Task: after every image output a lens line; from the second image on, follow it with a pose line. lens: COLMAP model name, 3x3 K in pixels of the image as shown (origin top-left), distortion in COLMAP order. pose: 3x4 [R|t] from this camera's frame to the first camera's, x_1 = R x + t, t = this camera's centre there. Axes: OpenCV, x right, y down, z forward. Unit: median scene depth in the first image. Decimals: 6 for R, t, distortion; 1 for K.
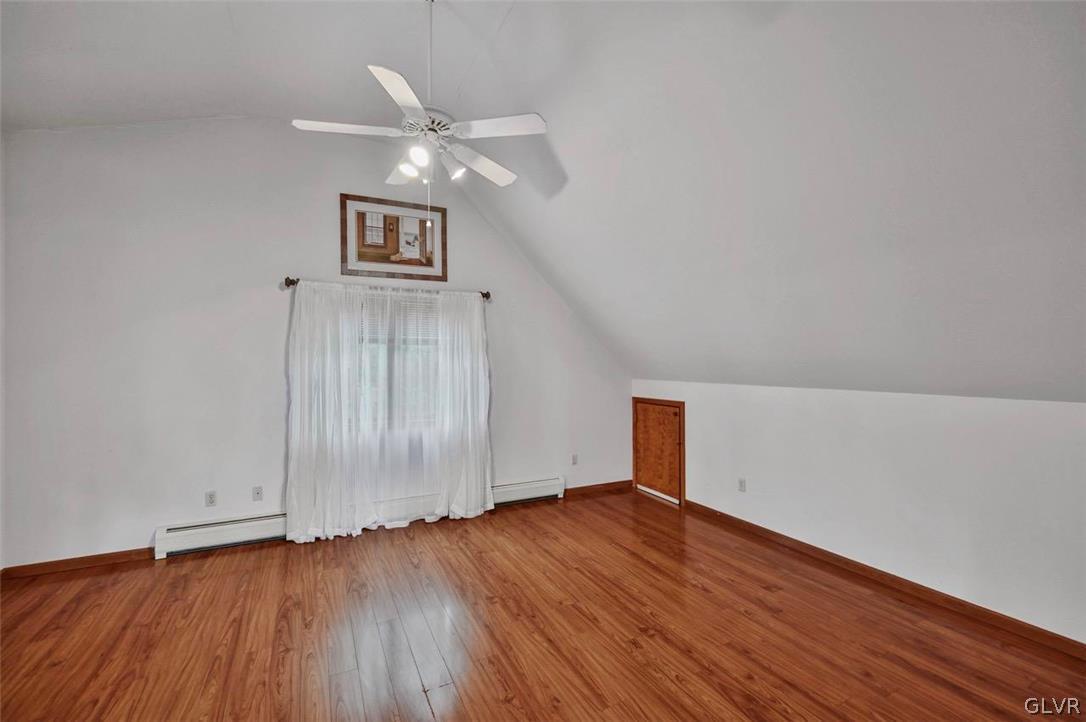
lens RADIAL K [[468.4, 0, 544.4], [0, 468.4, 362.5], [0, 0, 1]] dist [-0.001680, 0.000459]
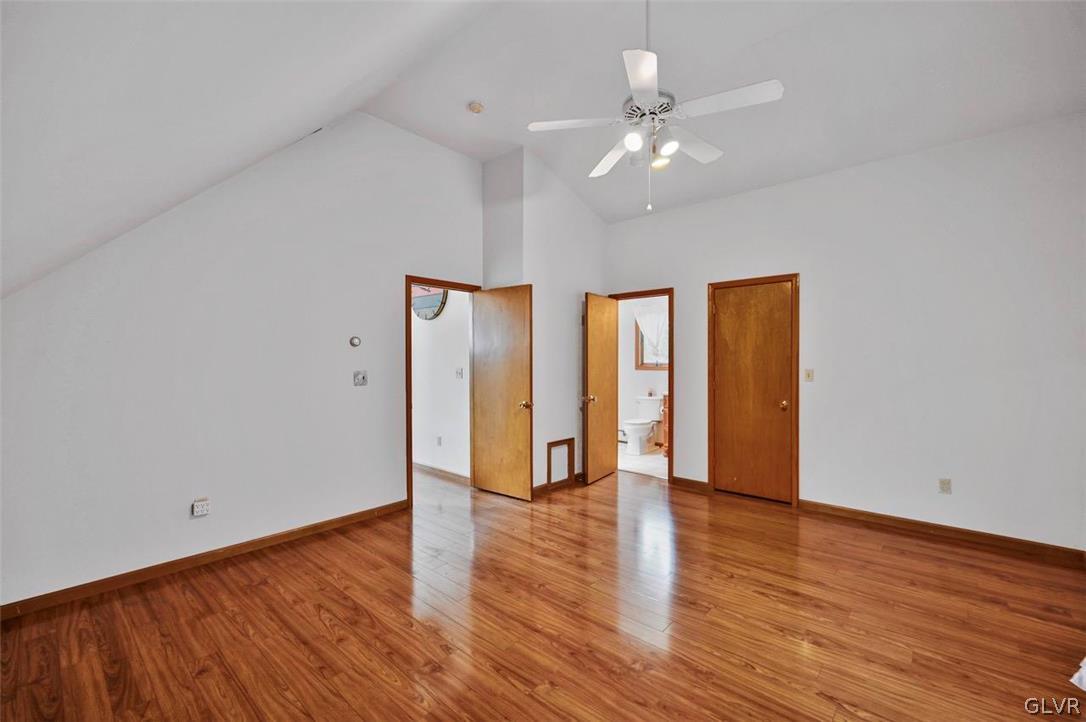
lens RADIAL K [[468.4, 0, 546.6], [0, 468.4, 359.5], [0, 0, 1]] dist [-0.001680, 0.000459]
pose [[-0.934262, 0.003625, -0.356568, 0.327643], [0.003246, 0.999993, 0.001663, 0.032598], [0.356572, 0.000397, -0.934268, 1.863387]]
